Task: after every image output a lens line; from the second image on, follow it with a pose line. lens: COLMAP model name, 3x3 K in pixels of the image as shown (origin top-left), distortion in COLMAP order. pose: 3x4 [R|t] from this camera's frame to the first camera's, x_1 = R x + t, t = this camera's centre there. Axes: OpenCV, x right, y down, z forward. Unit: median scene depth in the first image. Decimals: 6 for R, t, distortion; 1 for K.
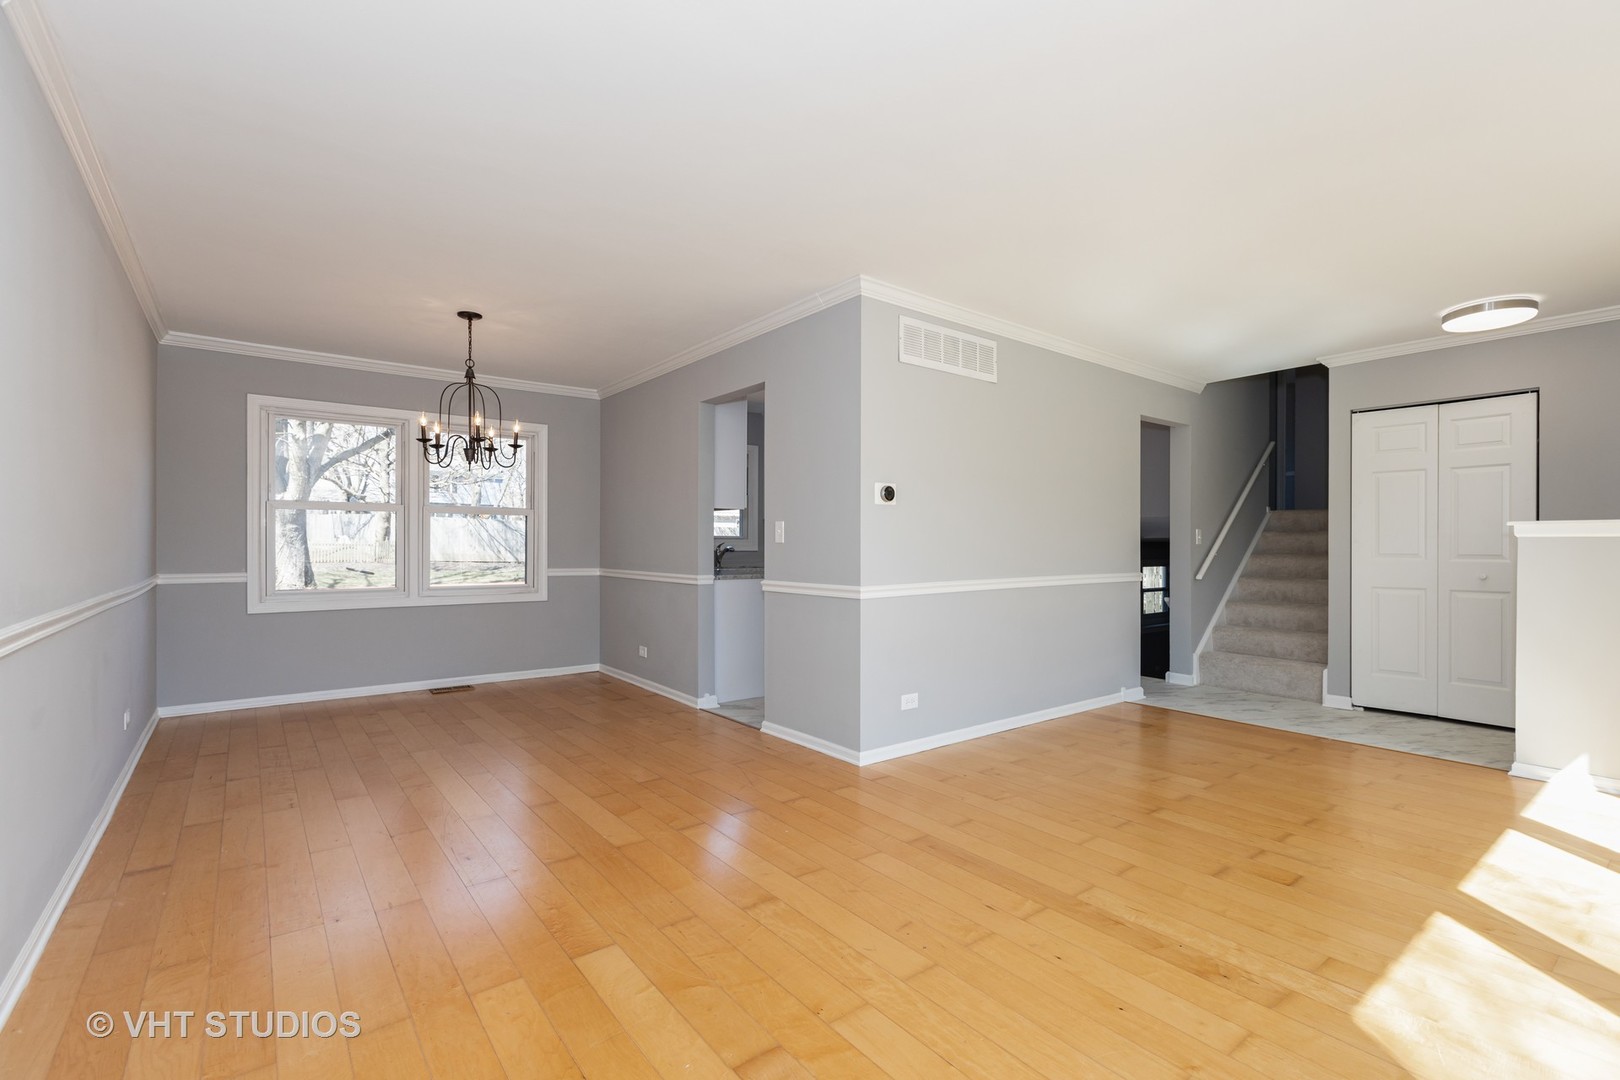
lens RADIAL K [[728.6, 0, 805.6], [0, 728.6, 545.0], [0, 0, 1]] dist [0.007860, -0.000121]
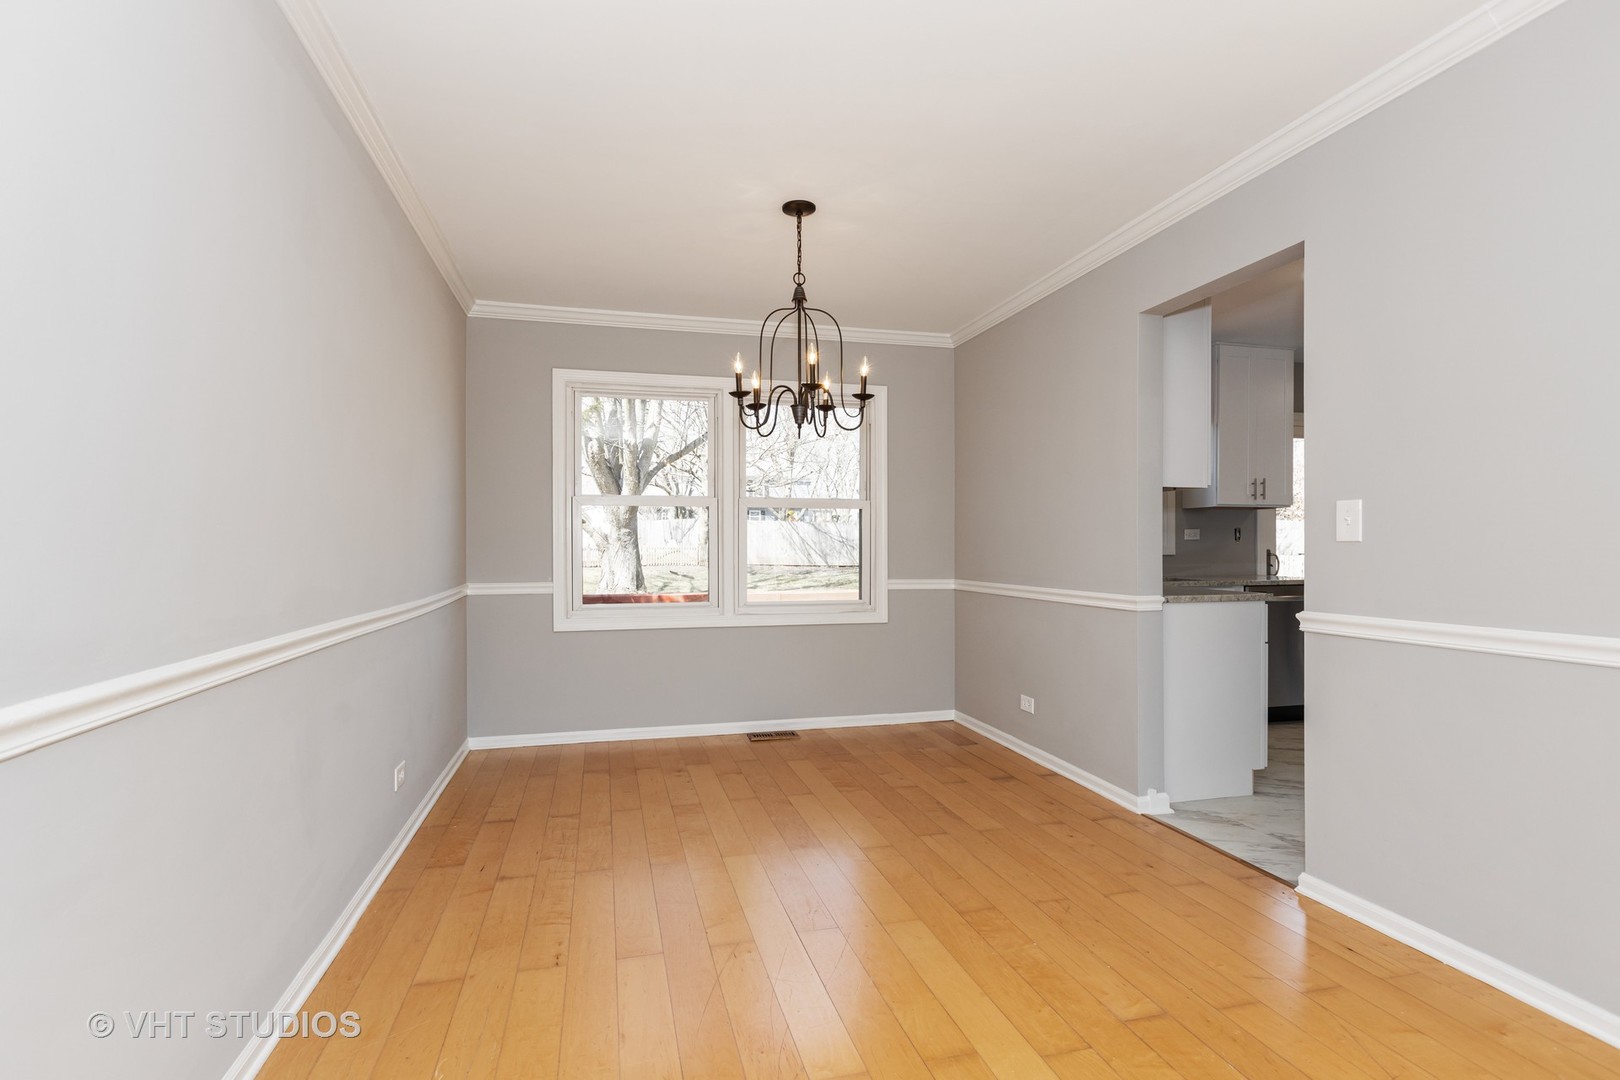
lens RADIAL K [[798.7, 0, 810.0], [0, 798.7, 540.0], [0, 0, 1]] dist [-0.000740, -0.000018]
pose [[0.923052, -0.008350, -0.384585, -0.137748], [0.004801, 0.999937, -0.010186, 0.000325], [0.384646, 0.007556, 0.923033, 0.264533]]
